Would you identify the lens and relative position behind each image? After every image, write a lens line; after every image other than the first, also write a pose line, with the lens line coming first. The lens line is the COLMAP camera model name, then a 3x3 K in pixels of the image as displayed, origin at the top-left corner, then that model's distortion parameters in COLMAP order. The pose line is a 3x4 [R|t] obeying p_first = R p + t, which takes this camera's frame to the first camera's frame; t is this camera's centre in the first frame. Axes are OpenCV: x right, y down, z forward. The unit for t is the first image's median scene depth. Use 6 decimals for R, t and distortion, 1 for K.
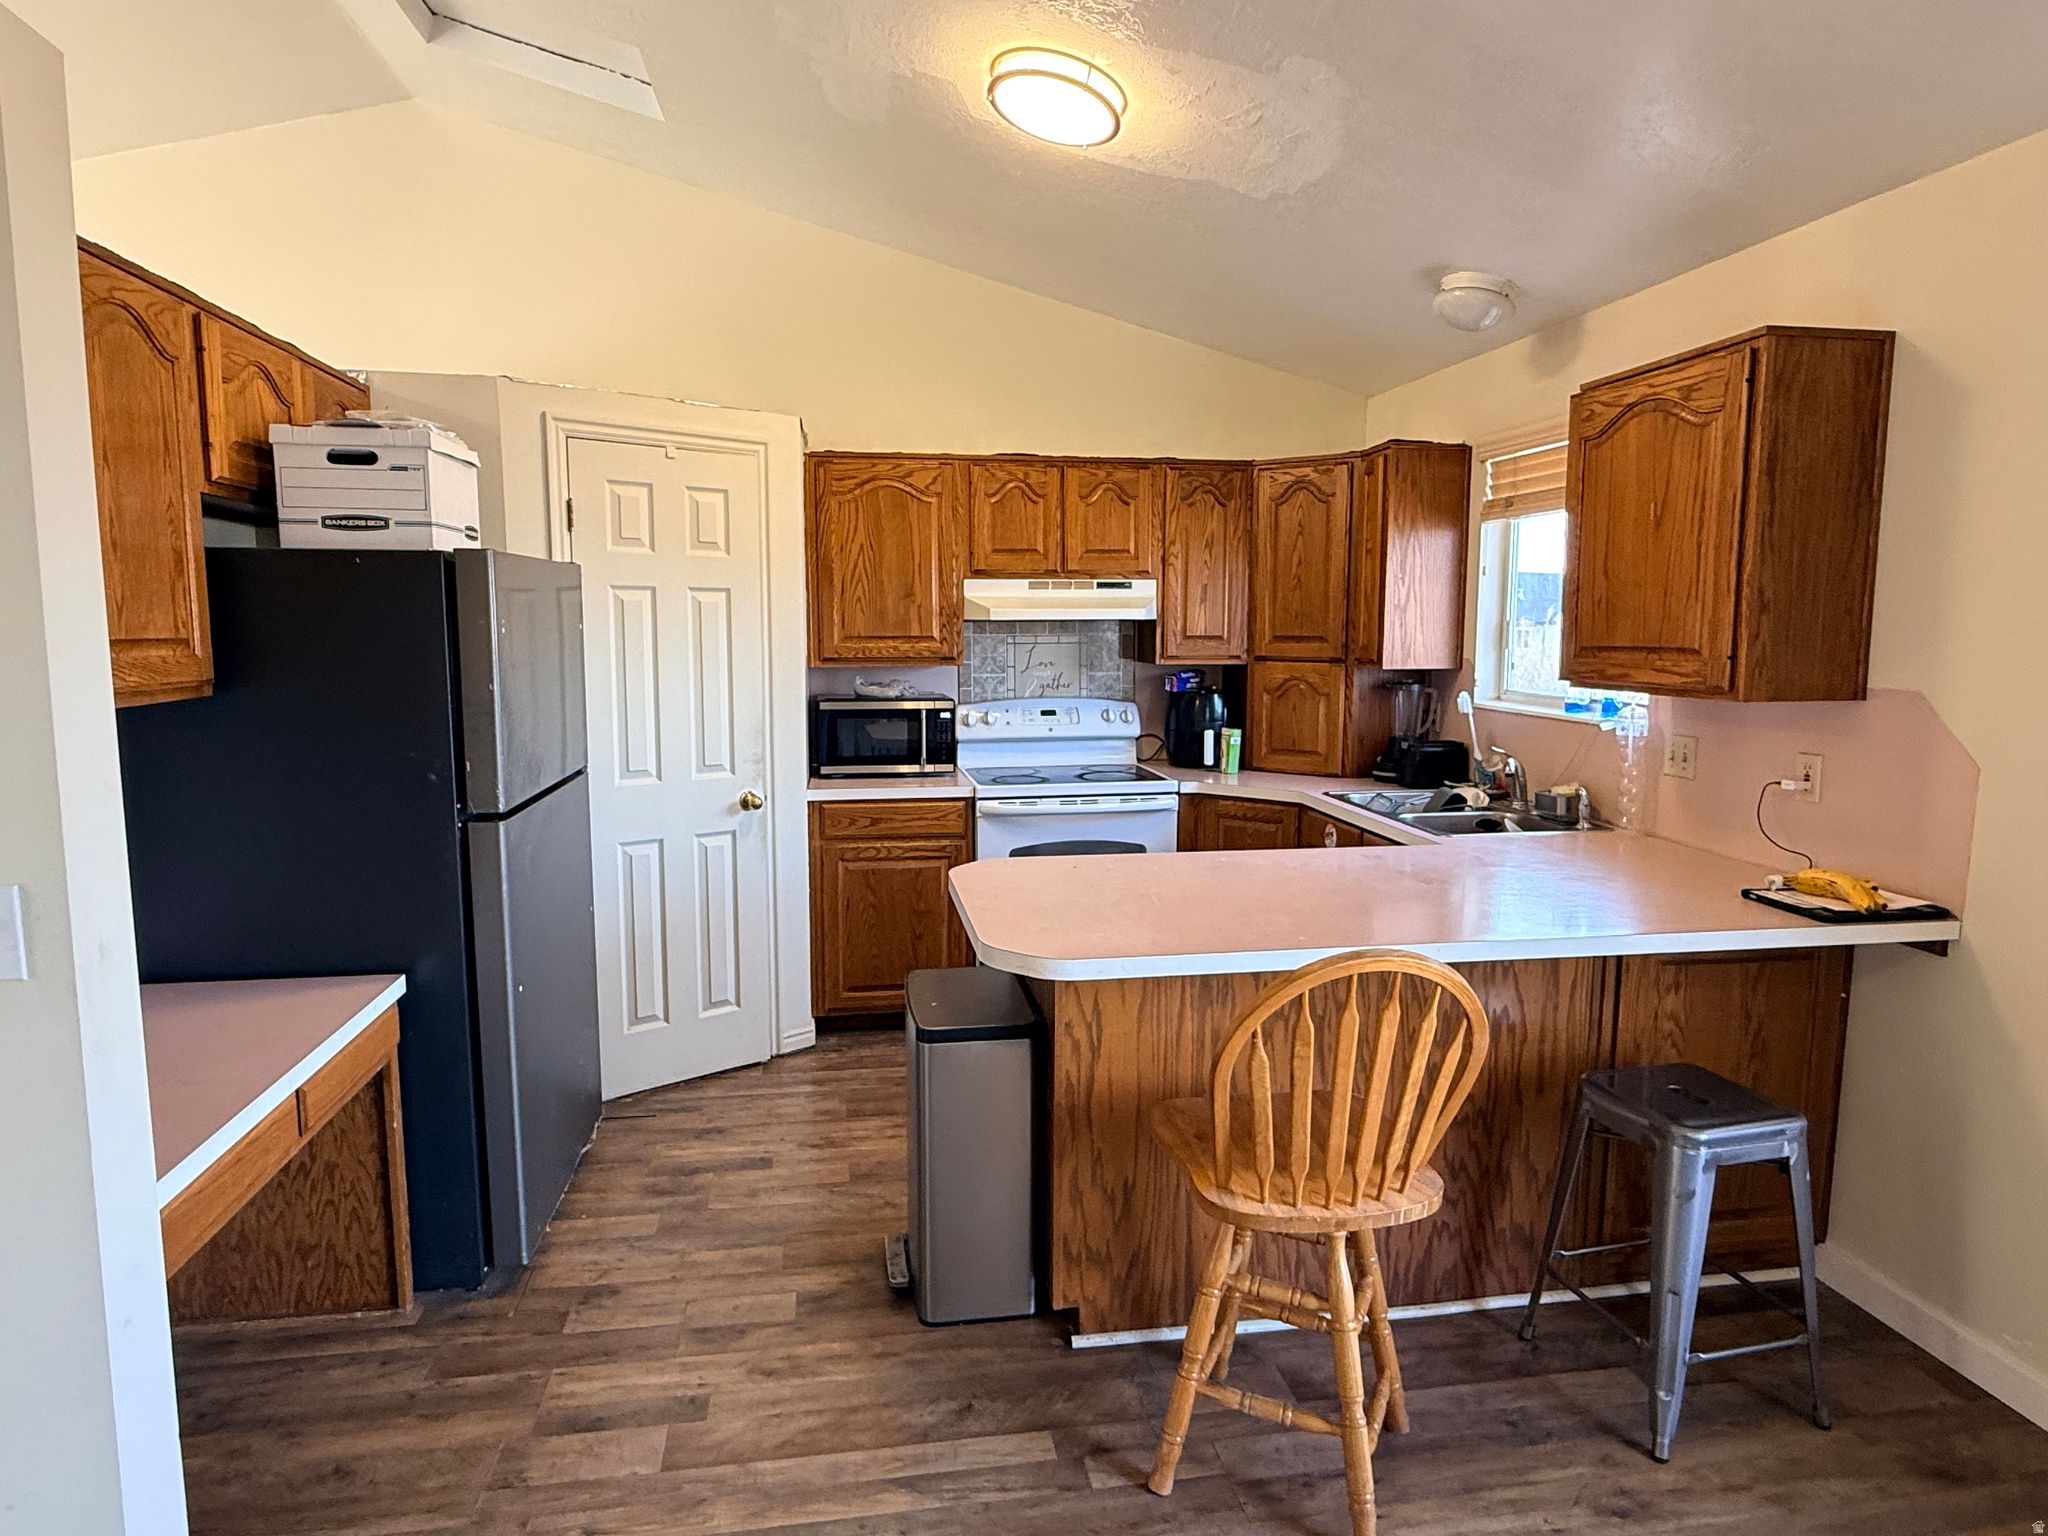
lens RADIAL K [[1190.1, 0, 1020.8], [0, 1190.1, 766.1], [0, 0, 1]] dist [0.001320, -0.000039]
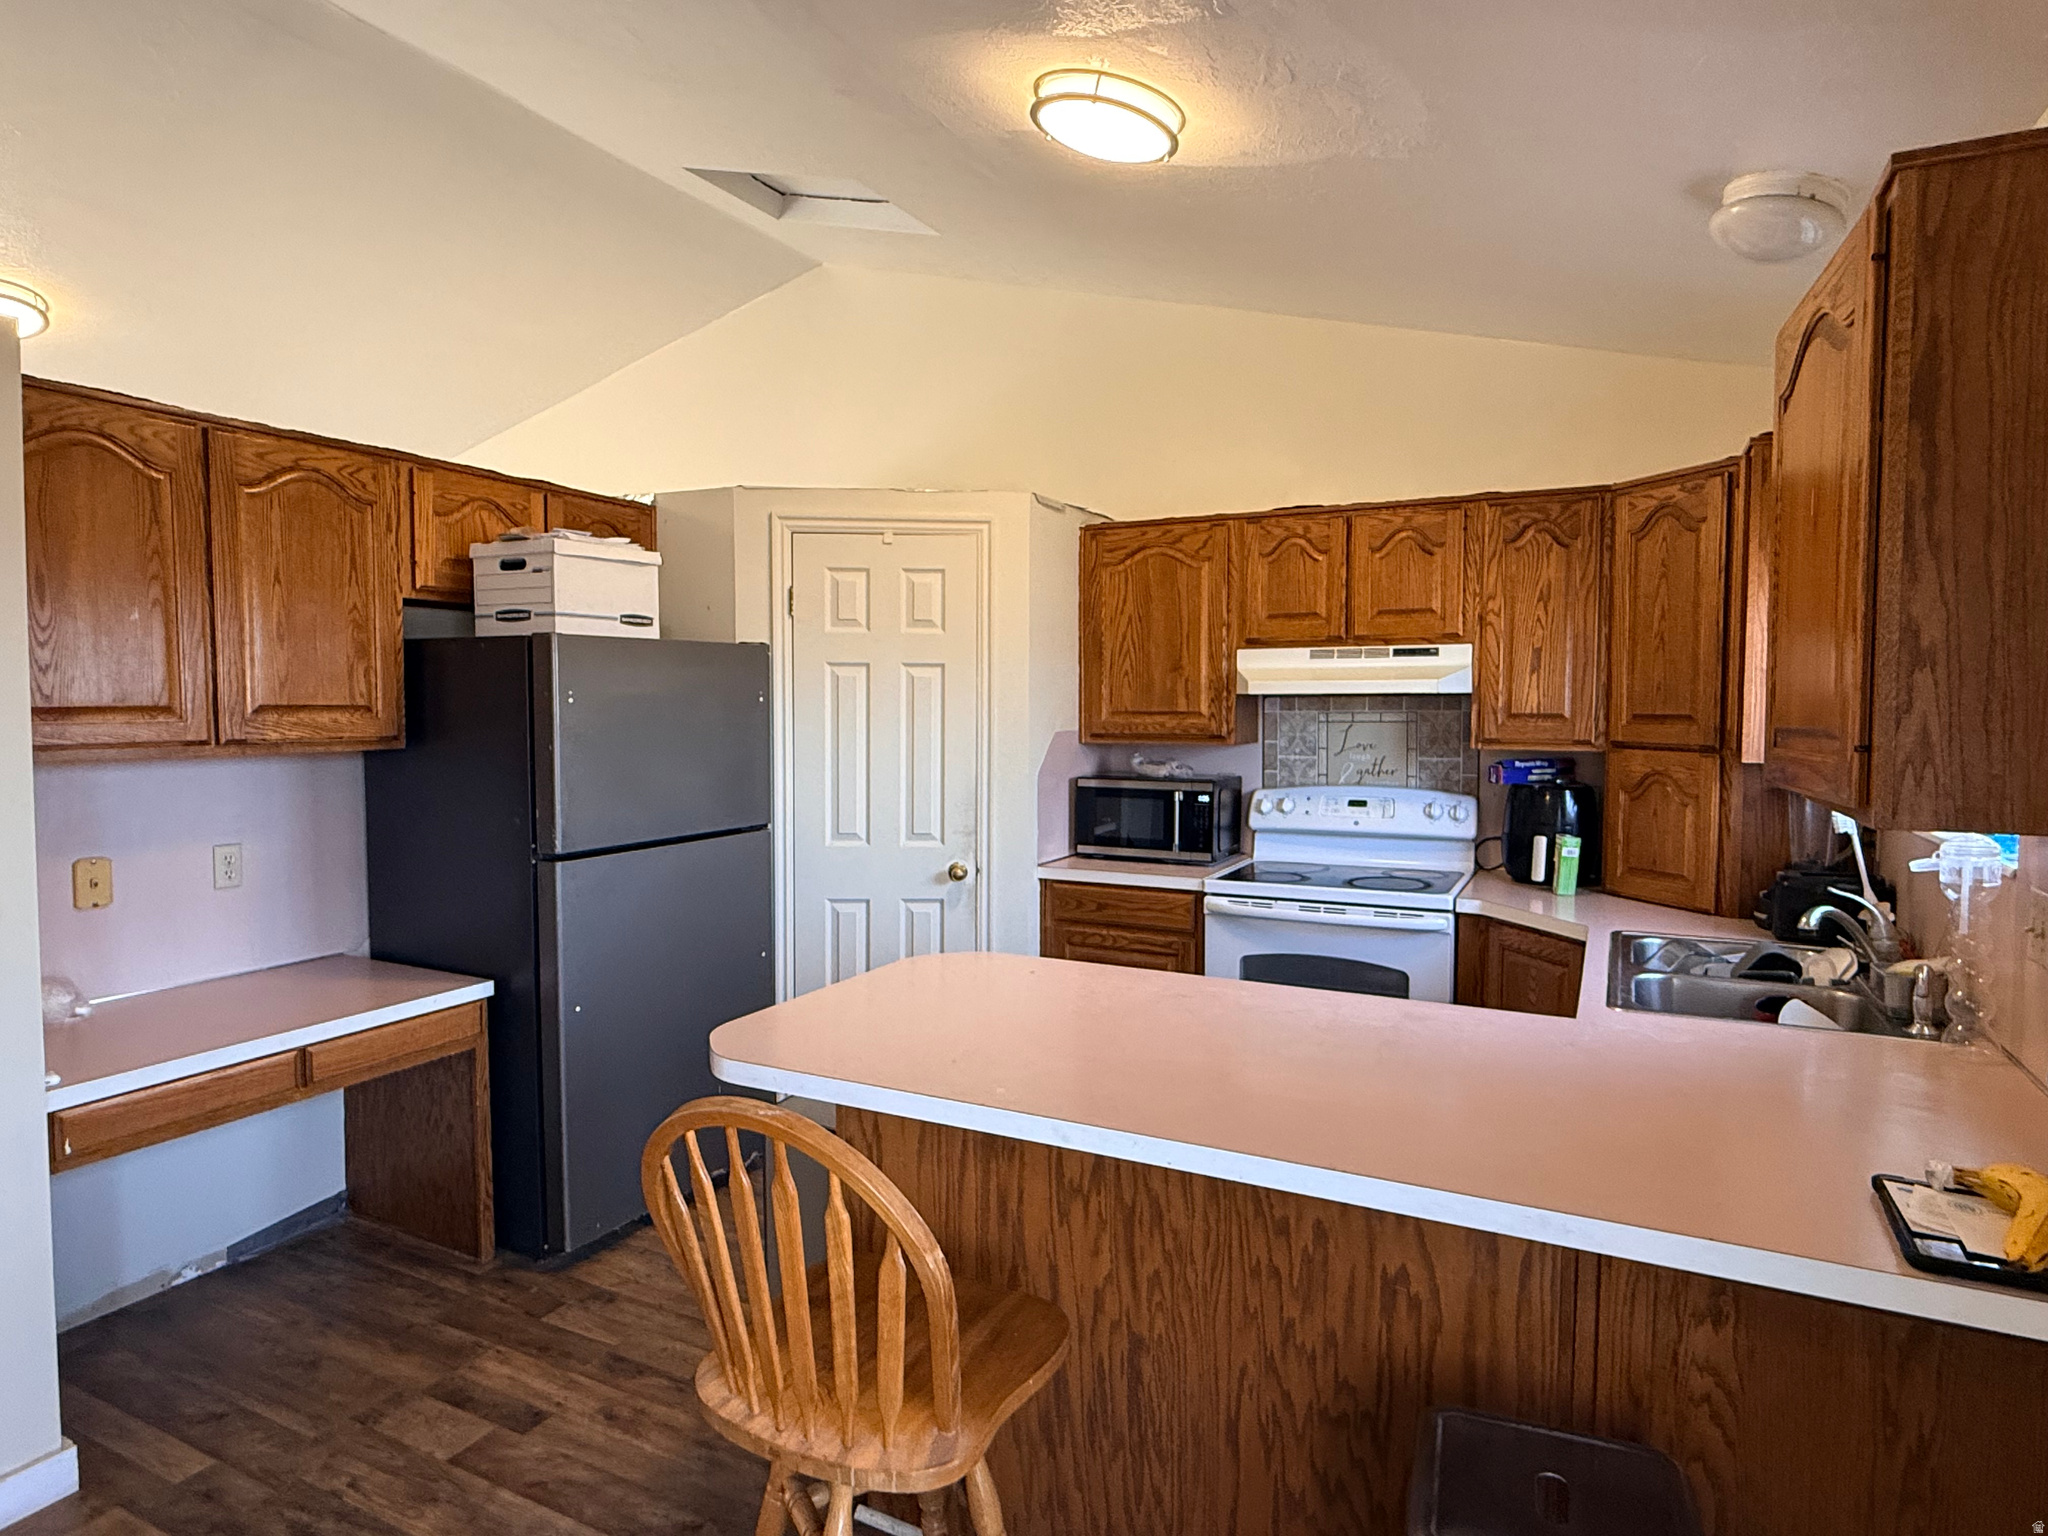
lens RADIAL K [[1190.1, 0, 1023.7], [0, 1190.1, 767.2], [0, 0, 1]] dist [0.001320, -0.000039]
pose [[0.798223, 0.033604, -0.601424, 0.388332], [-0.074135, 0.996333, -0.042725, -0.018644], [0.597782, 0.078691, 0.797787, 0.201110]]
